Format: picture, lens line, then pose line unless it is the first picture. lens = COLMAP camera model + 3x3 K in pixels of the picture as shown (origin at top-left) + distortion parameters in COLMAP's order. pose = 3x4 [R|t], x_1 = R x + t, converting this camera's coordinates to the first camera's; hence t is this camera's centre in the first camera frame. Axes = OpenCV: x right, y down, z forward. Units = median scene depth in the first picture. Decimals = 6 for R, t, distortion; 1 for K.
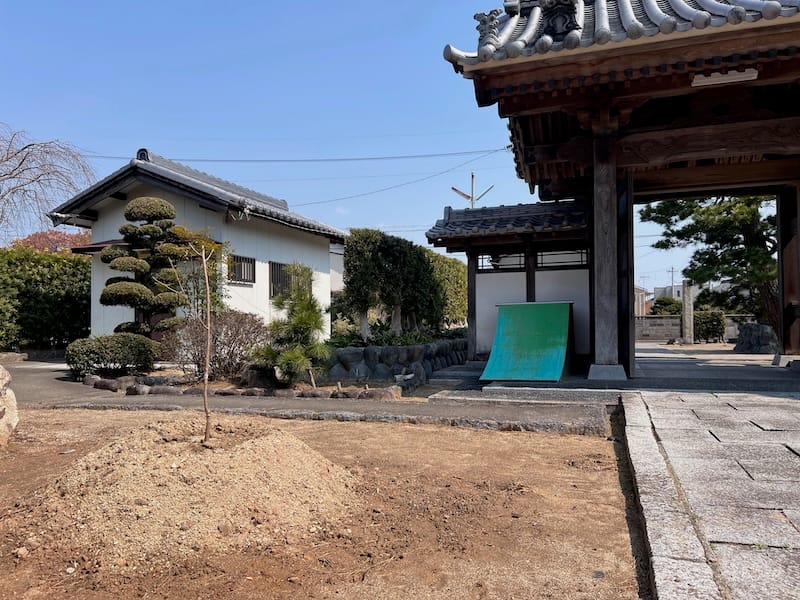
lens RADIAL K [[600.5, 0, 401.8], [0, 600.5, 302.4], [0, 0, 1]] dist [0.061460, -0.068869]
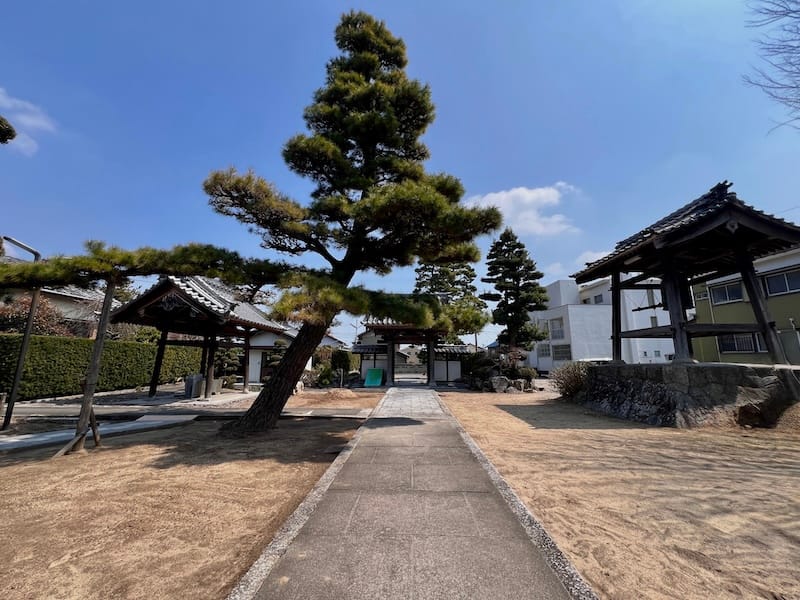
lens RADIAL K [[320.5, 0, 397.3], [0, 320.5, 298.1], [0, 0, 1]] dist [-0.000498, -0.000043]
pose [[0.959026, 0.069048, 0.274775, -0.350468], [-0.024112, 0.986220, -0.163671, -0.139716], [-0.282290, 0.150339, 0.947476, -1.537924]]
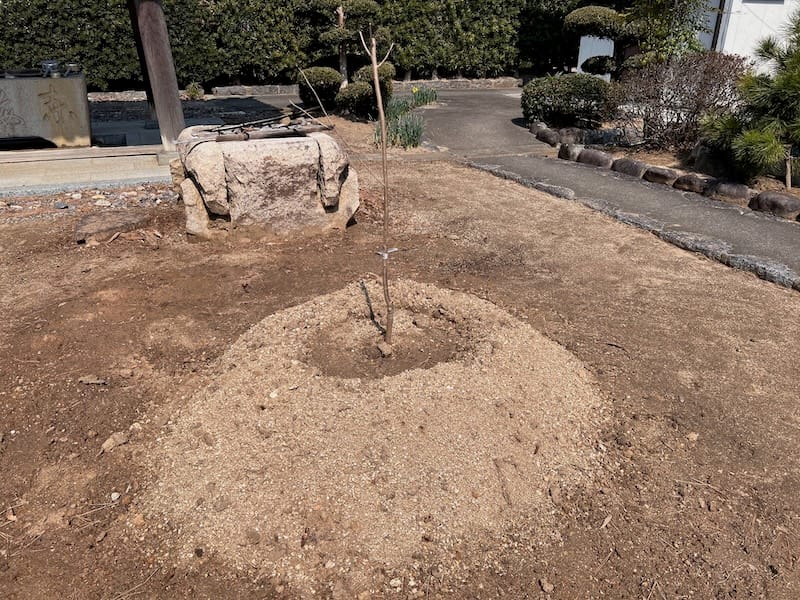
lens RADIAL K [[600.5, 0, 397.3], [0, 600.5, 306.8], [0, 0, 1]] dist [0.061460, -0.068869]
pose [[0.676313, 0.320278, -0.663342, 0.050086], [0.010348, 0.896309, 0.443310, -0.042783], [0.736541, -0.306681, 0.602871, 0.214941]]
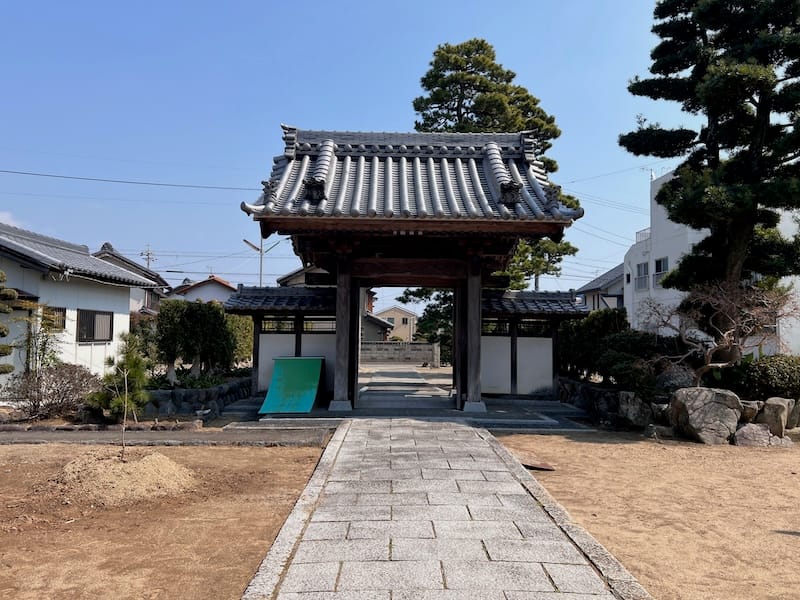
lens RADIAL K [[600.5, 0, 404.8], [0, 600.5, 299.9], [0, 0, 1]] dist [0.061460, -0.068869]
pose [[0.938990, 0.037551, 0.341888, -0.049141], [-0.028434, 0.999095, -0.031642, -0.110259], [-0.342767, 0.019990, 0.939208, -0.515823]]
